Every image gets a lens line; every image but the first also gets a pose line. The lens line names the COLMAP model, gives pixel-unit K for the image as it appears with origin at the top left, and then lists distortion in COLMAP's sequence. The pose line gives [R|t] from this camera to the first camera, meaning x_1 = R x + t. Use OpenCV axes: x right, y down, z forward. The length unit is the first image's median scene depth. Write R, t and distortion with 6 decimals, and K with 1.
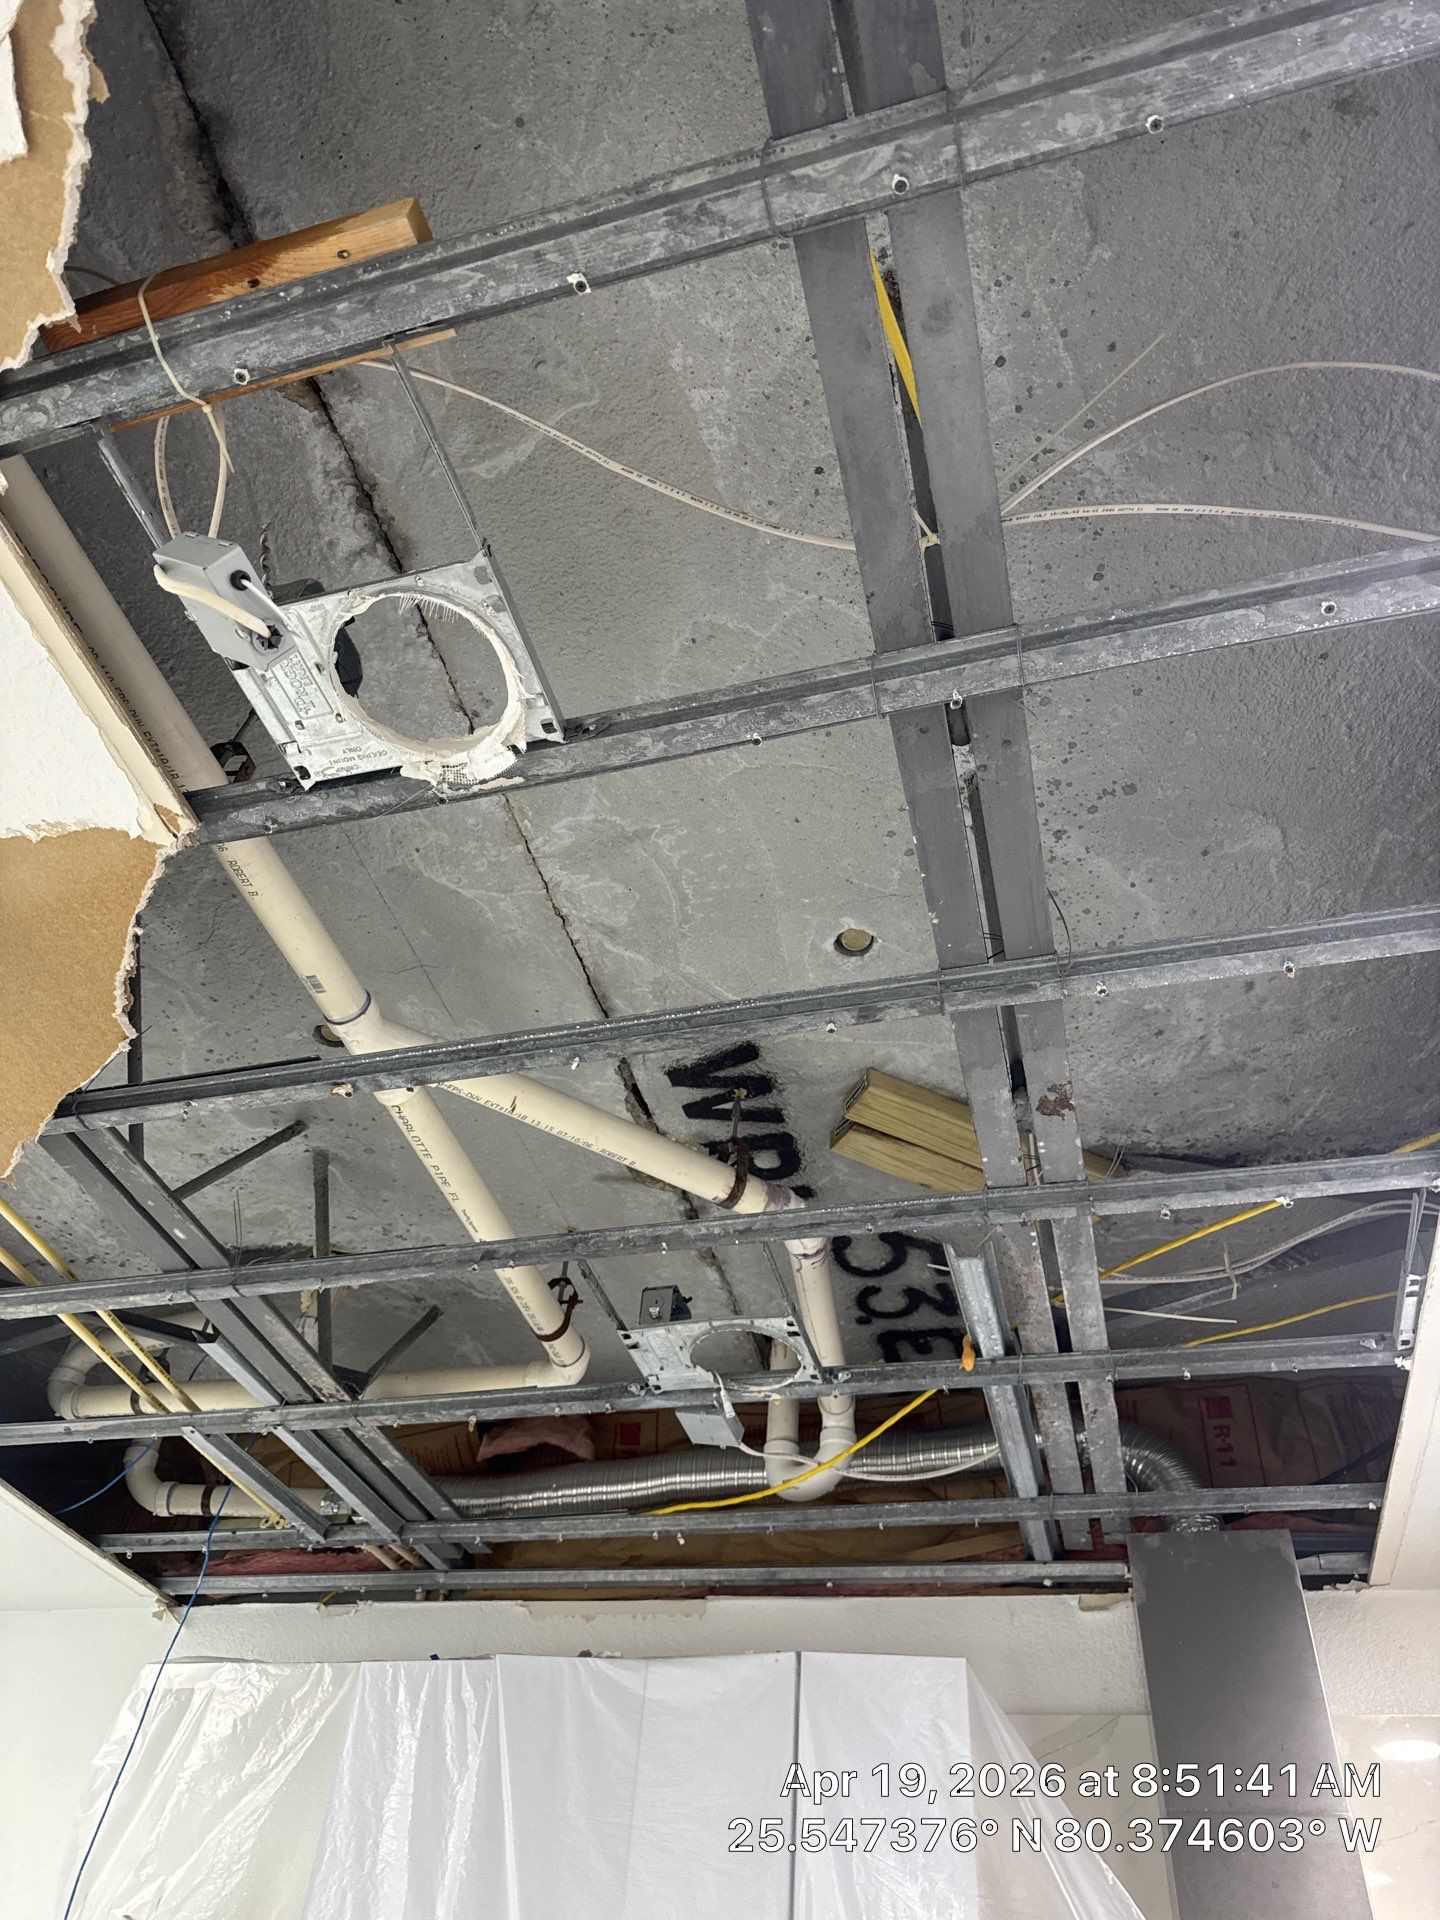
lens RADIAL K [[1346.7, 0, 720.0], [0, 1346.7, 960.0], [0, 0, 1]] dist [0.122372, -0.196906]
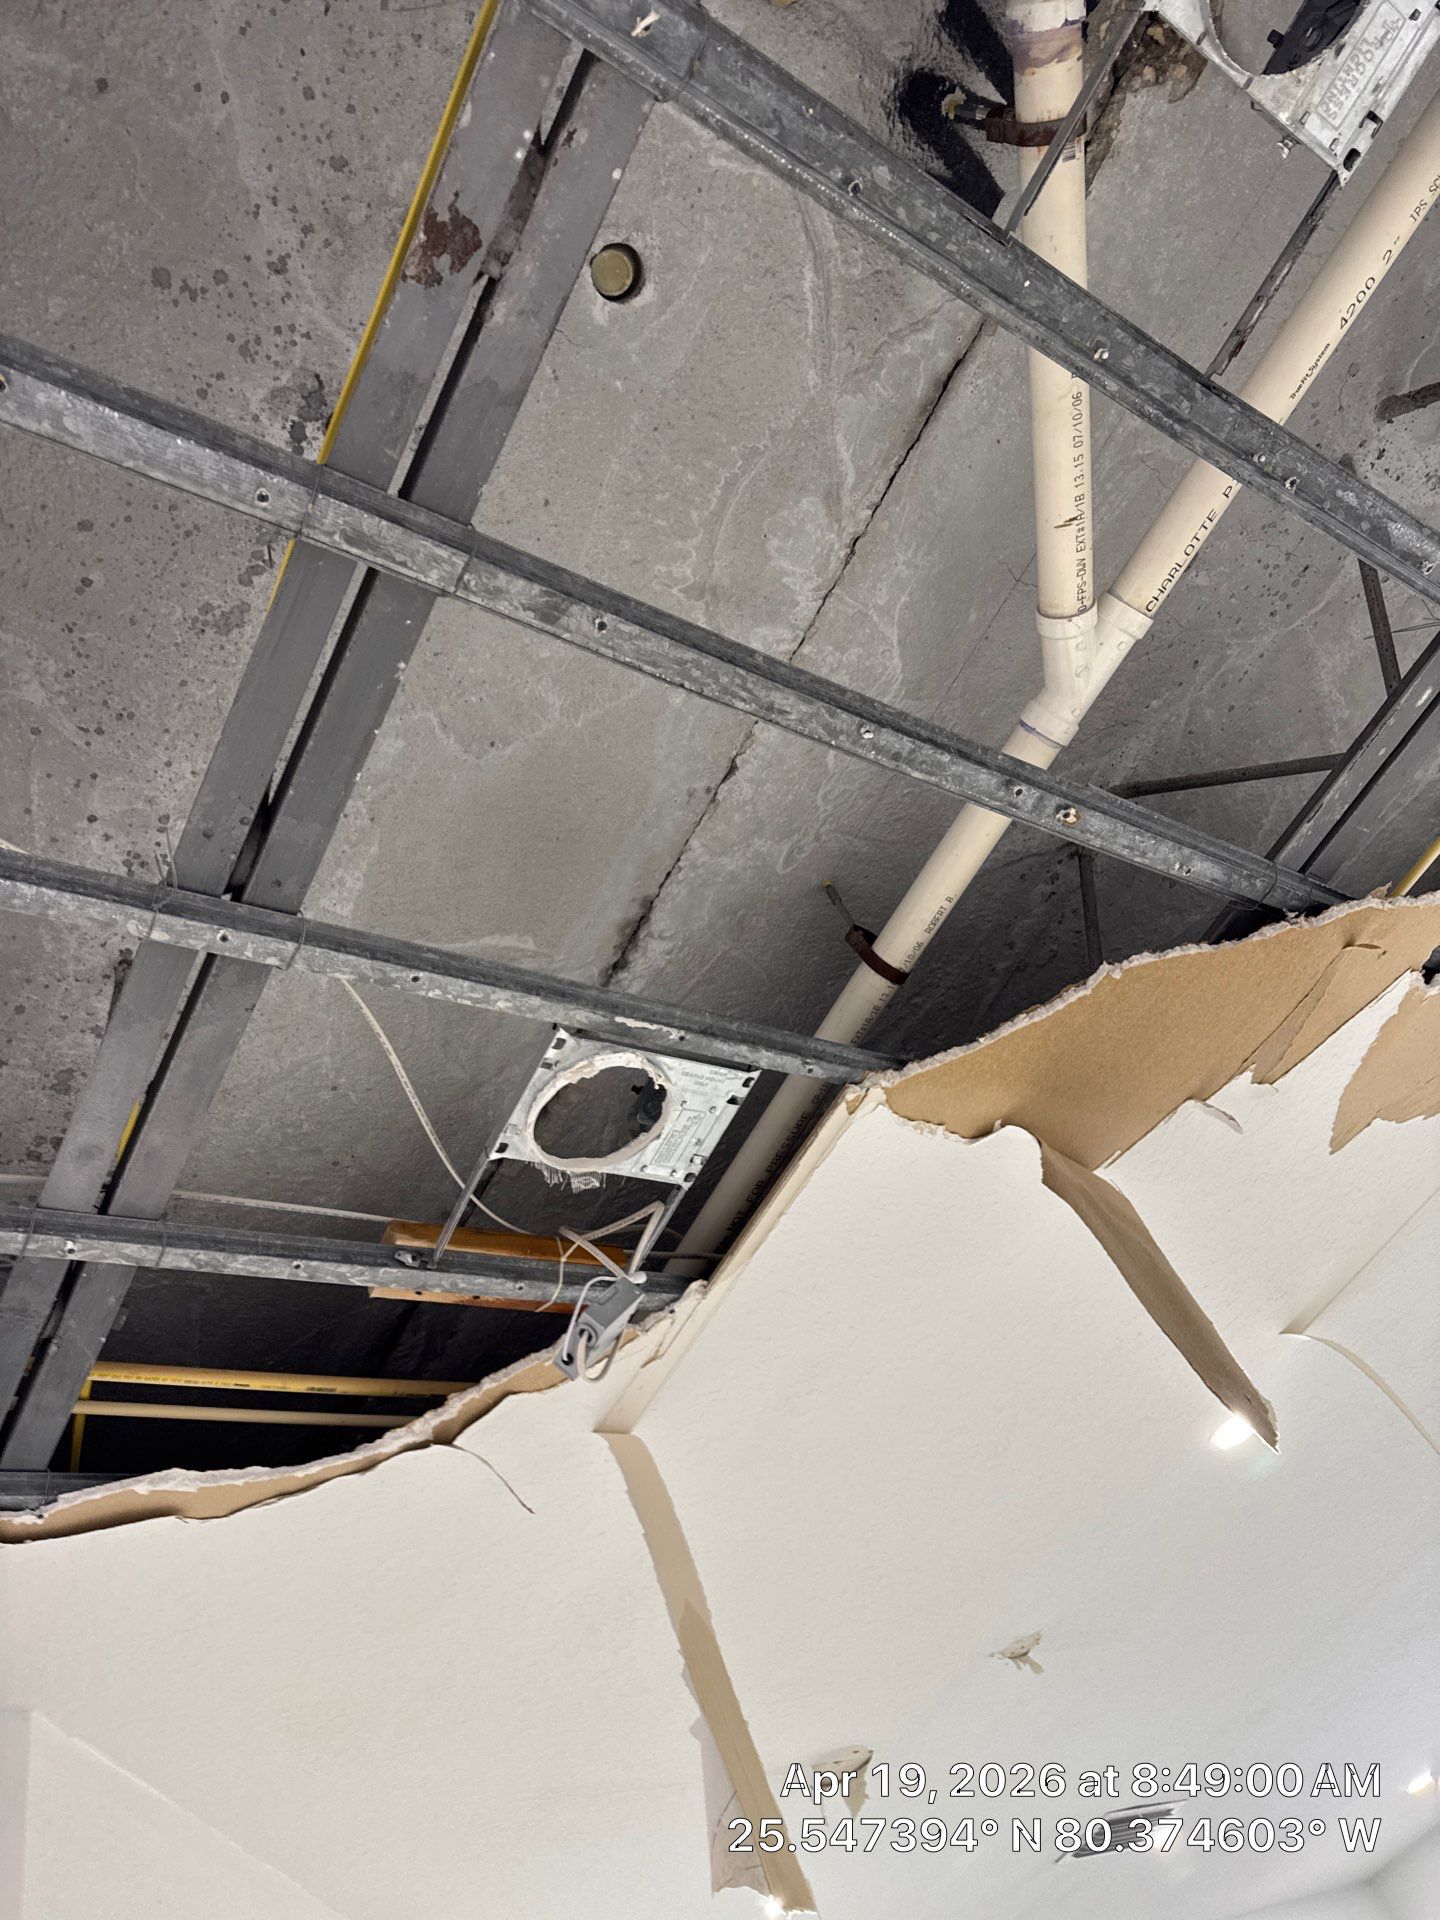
lens RADIAL K [[1346.7, 0, 720.0], [0, 1346.7, 960.0], [0, 0, 1]] dist [0.122372, -0.196906]
pose [[-0.686902, -0.458092, -0.564196, 0.249643], [0.676043, -0.117868, -0.727374, 0.414159], [0.266704, -0.881055, 0.390654, 0.343432]]
